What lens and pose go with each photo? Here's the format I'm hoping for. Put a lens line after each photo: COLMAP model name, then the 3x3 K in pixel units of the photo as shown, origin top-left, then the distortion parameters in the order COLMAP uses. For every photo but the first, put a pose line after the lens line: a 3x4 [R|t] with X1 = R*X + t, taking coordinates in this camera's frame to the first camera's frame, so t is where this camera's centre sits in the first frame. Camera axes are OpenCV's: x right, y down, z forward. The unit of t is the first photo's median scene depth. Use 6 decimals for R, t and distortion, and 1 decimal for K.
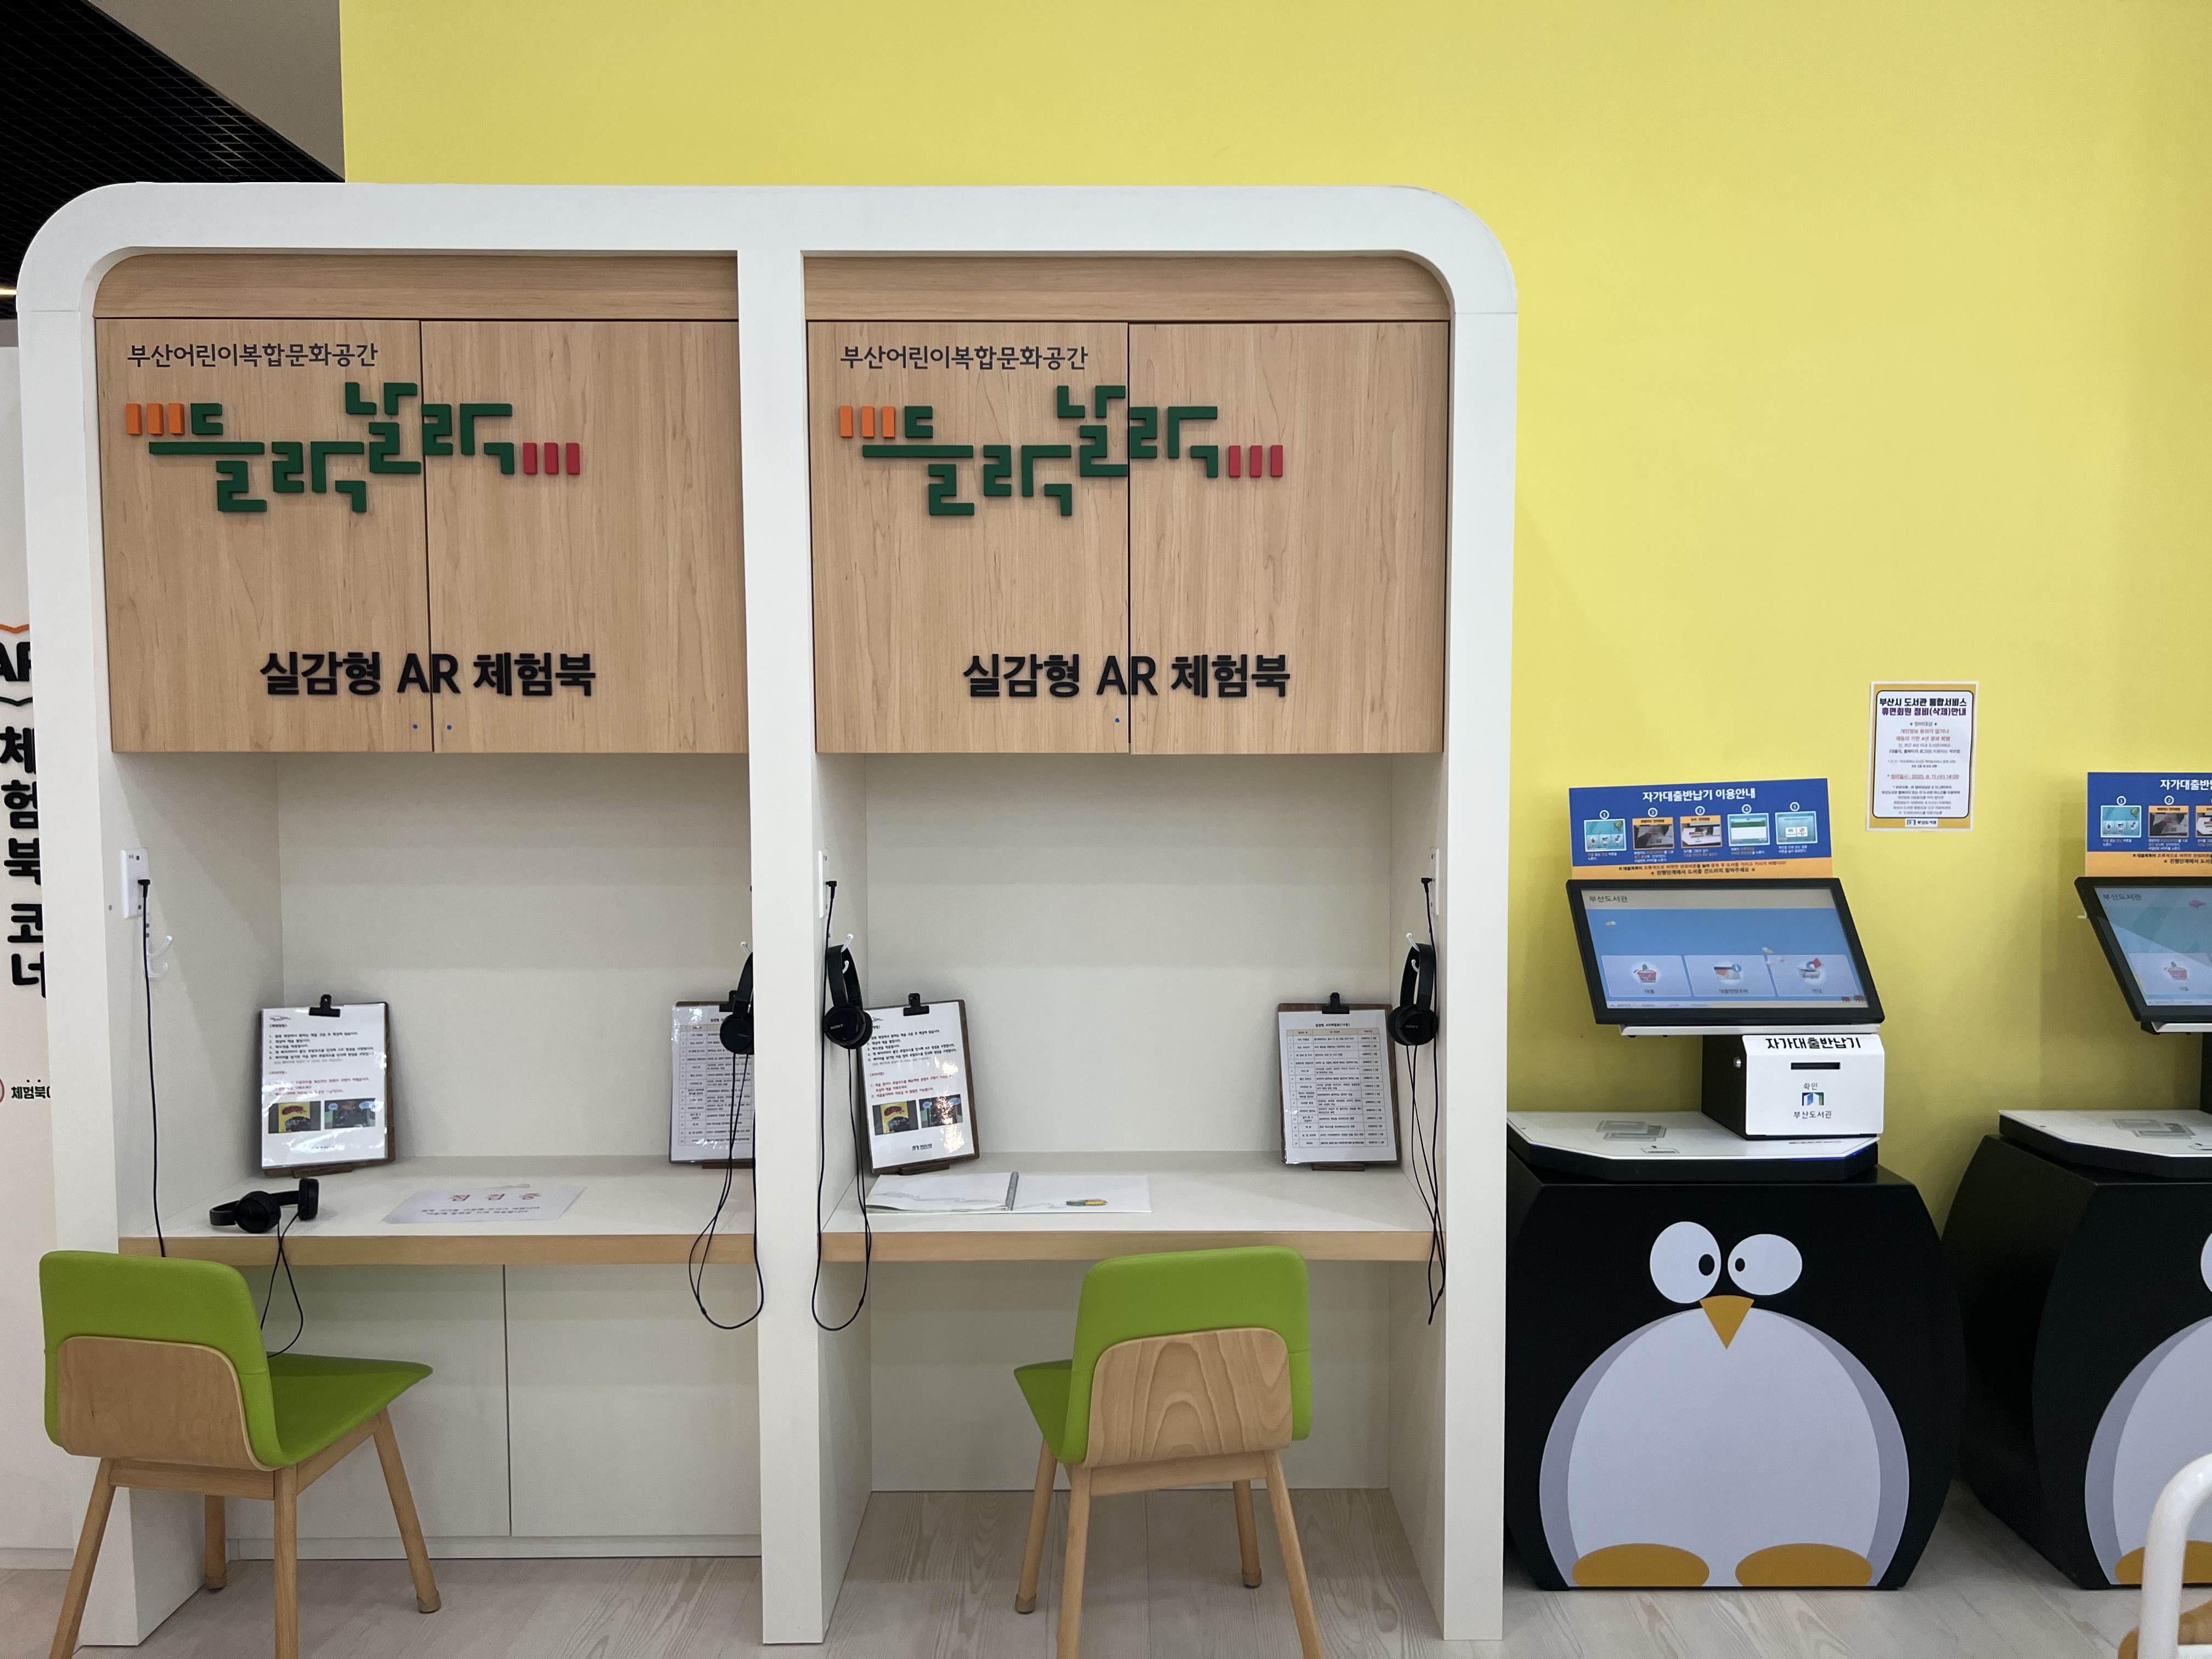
lens RADIAL K [[1727.9, 0, 1113.3], [0, 1727.9, 855.5], [0, 0, 1]] dist [0.060539, -0.097661]
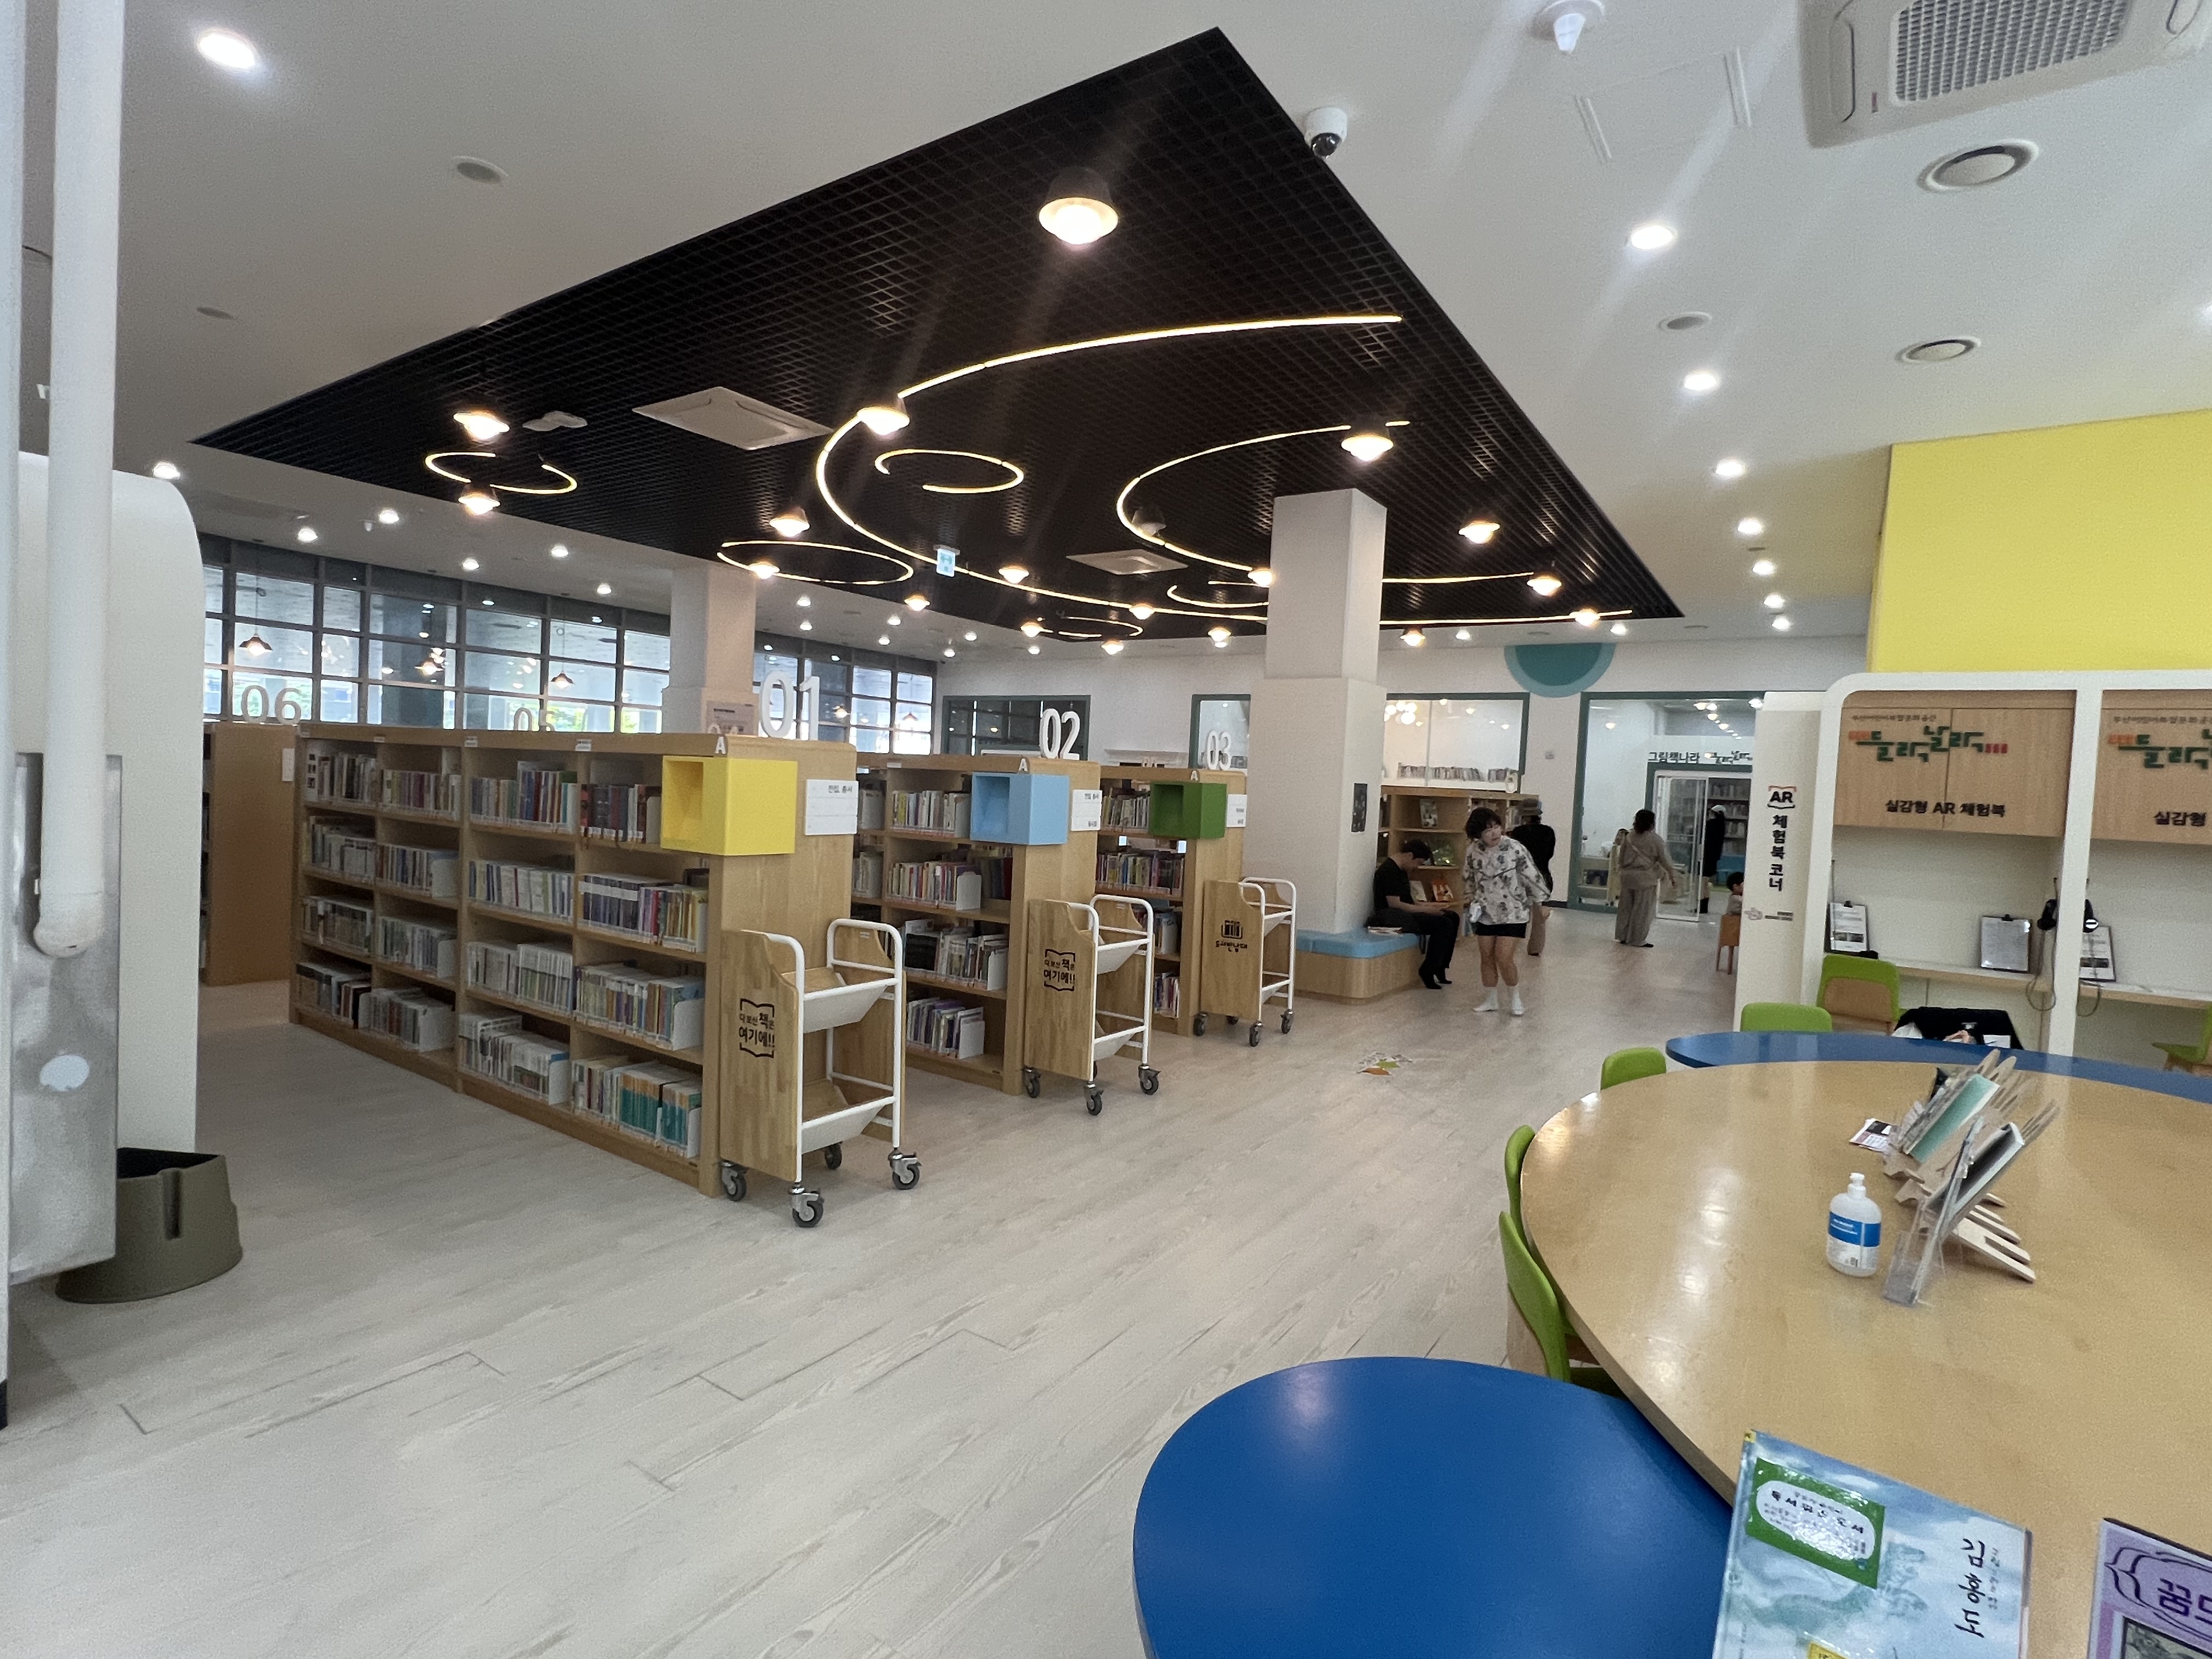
lens RADIAL K [[1082.8, 0, 1101.1], [0, 1082.8, 818.5], [0, 0, 1]] dist [0.000166, 0.000539]
pose [[0.816773, 0.061523, -0.573669, -0.528292], [-0.093818, 0.995227, -0.026842, 0.133857], [0.569280, 0.075744, 0.818647, -1.743827]]
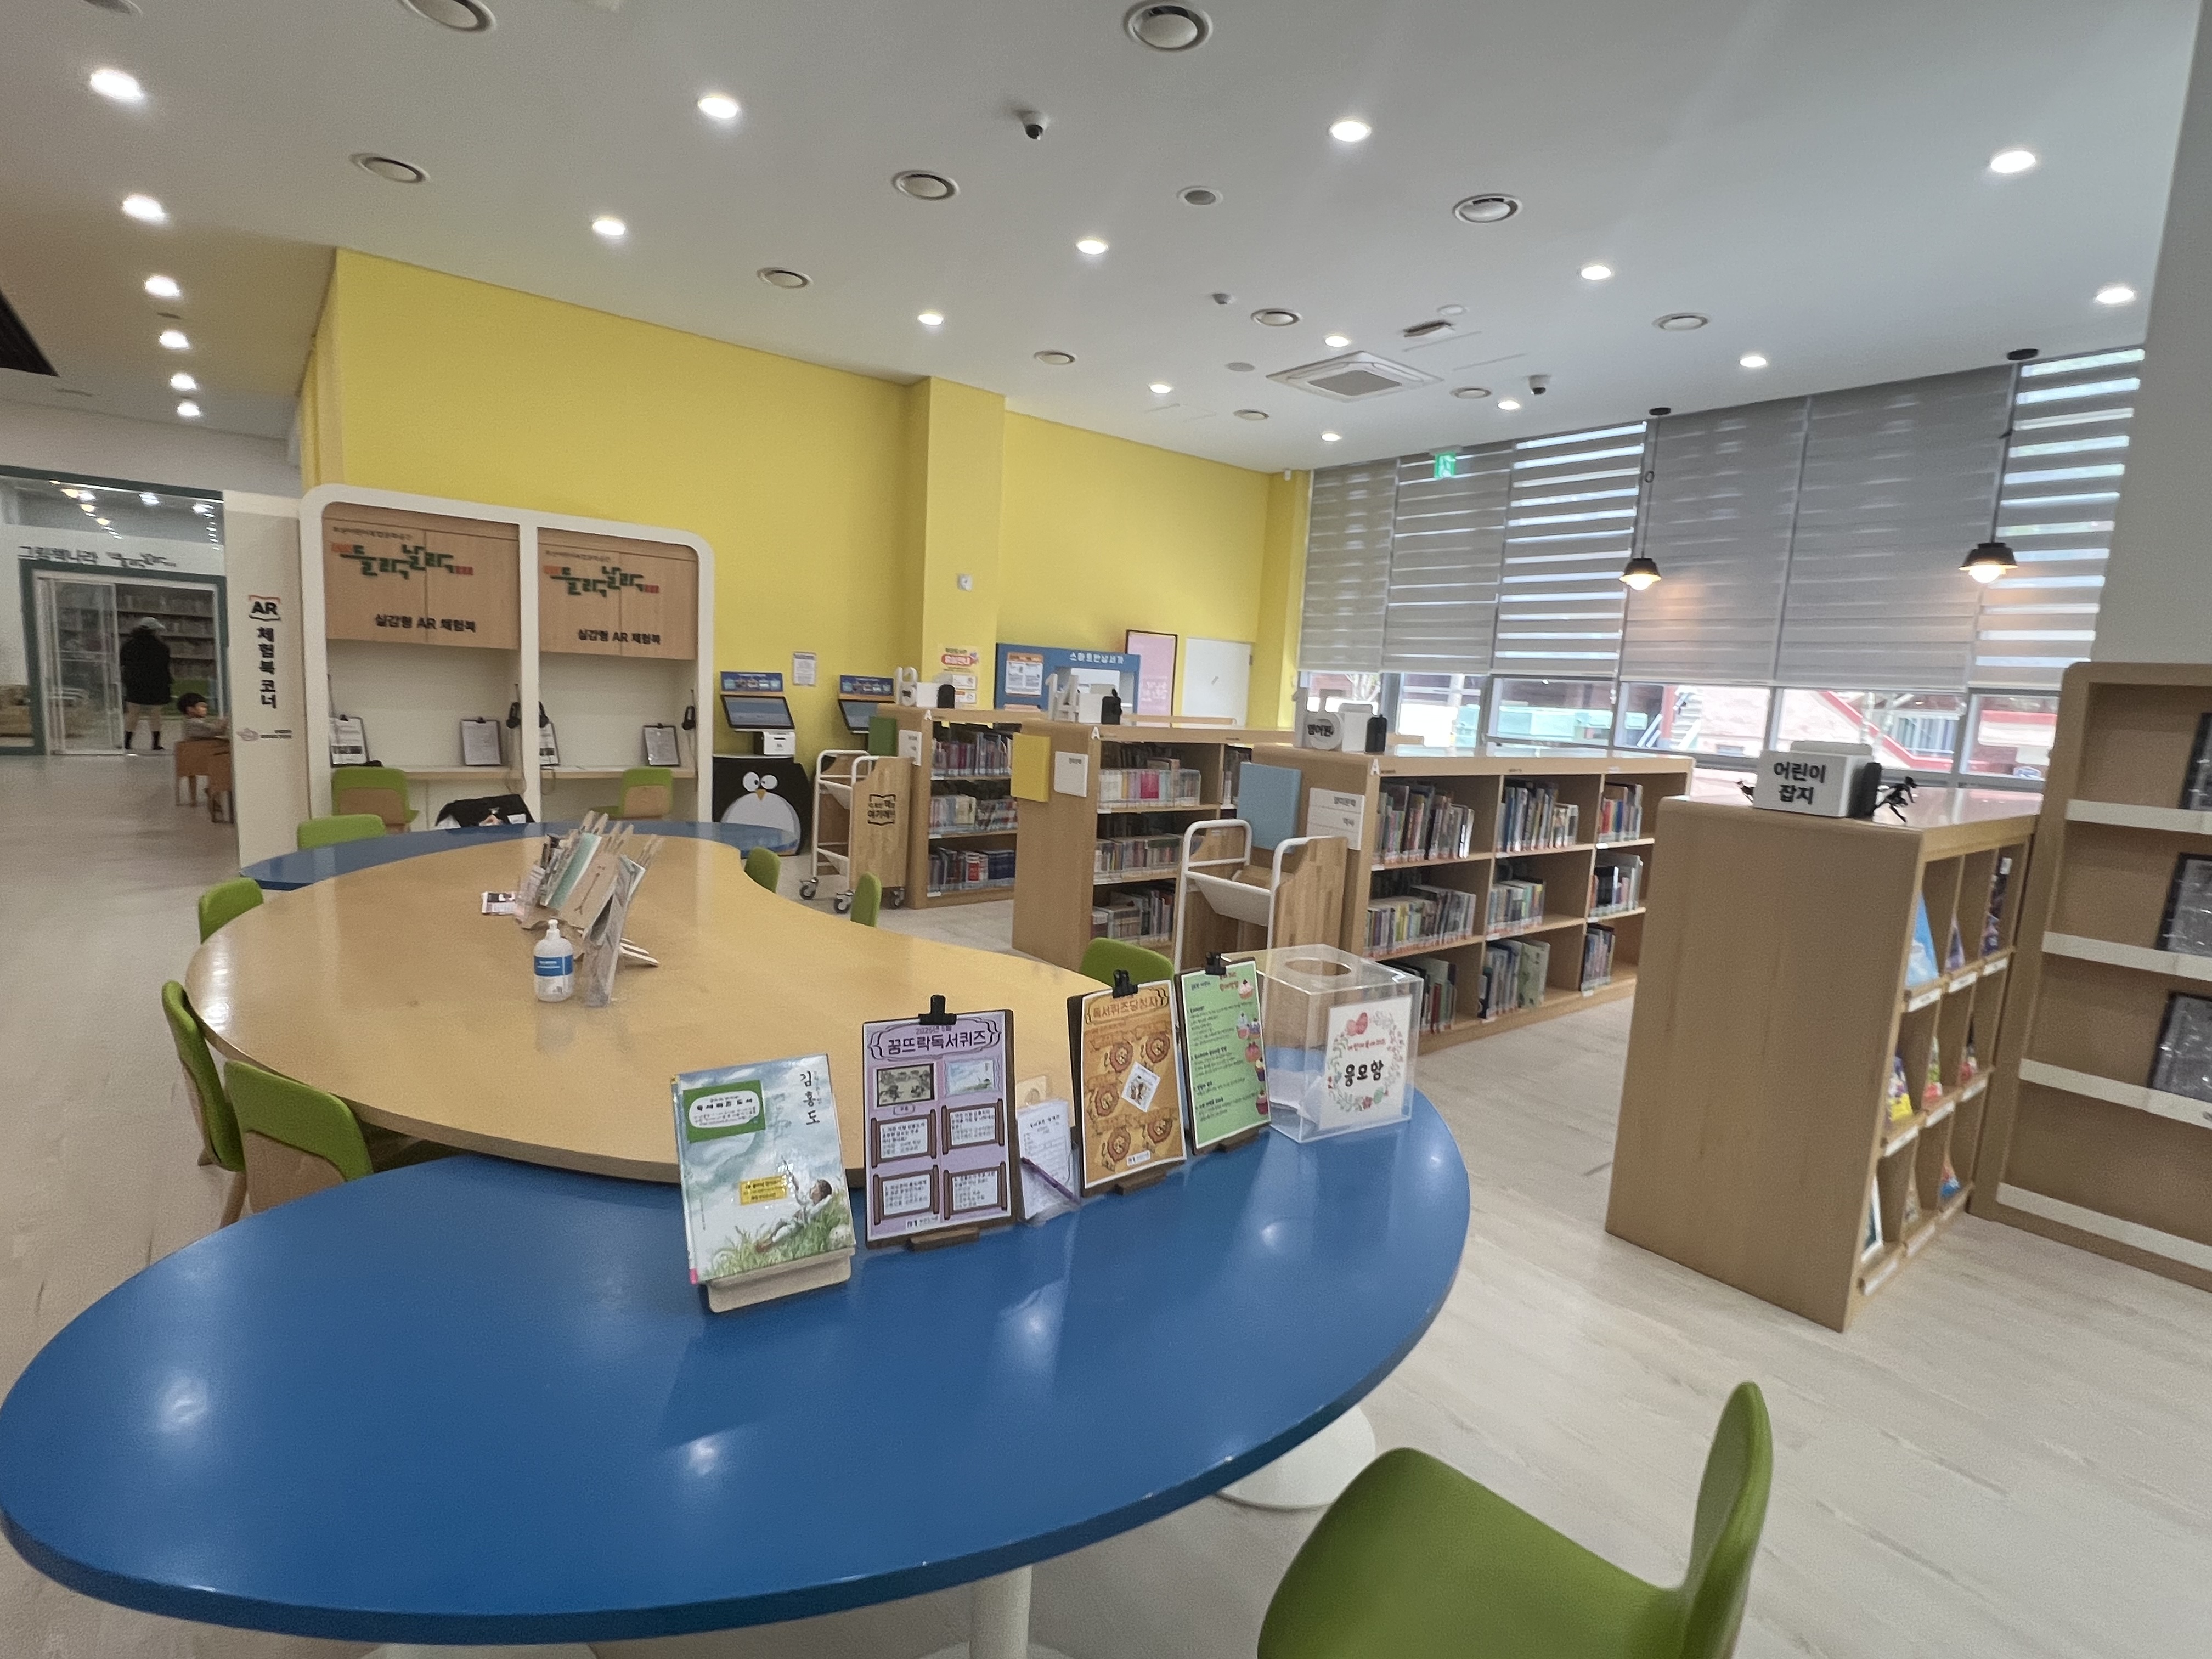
lens RADIAL K [[1086.5, 0, 1100.6], [0, 1086.5, 830.8], [0, 0, 1]] dist [-0.000686, -0.000159]
pose [[0.786735, -0.035516, 0.616269, -0.715983], [-0.010871, 0.997392, 0.071358, 0.163995], [-0.617195, -0.062839, 0.784296, -1.812449]]
